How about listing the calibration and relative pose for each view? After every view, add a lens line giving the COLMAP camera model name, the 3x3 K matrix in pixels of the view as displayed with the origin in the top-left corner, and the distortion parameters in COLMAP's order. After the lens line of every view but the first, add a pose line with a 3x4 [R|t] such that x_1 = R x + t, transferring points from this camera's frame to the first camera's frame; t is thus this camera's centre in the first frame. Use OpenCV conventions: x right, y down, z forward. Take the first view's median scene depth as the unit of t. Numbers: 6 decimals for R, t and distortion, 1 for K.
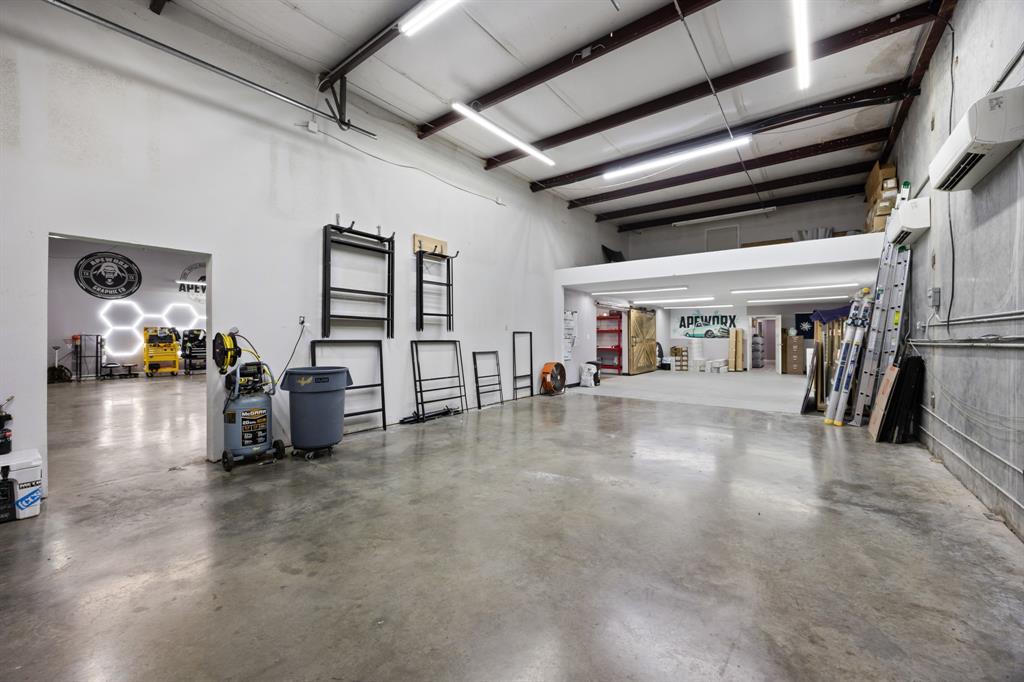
lens RADIAL K [[390.2, 0, 511.4], [0, 390.2, 339.2], [0, 0, 1]] dist [-0.001543, 0.000219]
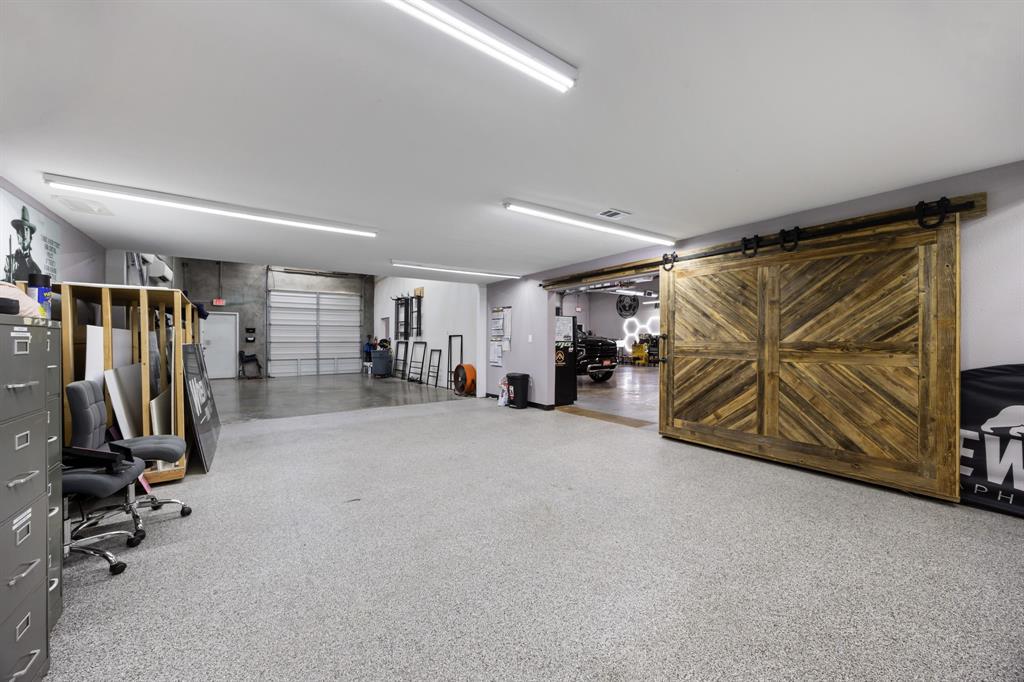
lens RADIAL K [[390.2, 0, 510.9], [0, 390.2, 343.7], [0, 0, 1]] dist [-0.001543, 0.000219]
pose [[-0.292036, 0.004895, -0.956395, 0.768964], [-0.001382, 0.999984, 0.005540, 0.001093], [0.956406, 0.002940, -0.292025, 1.013914]]
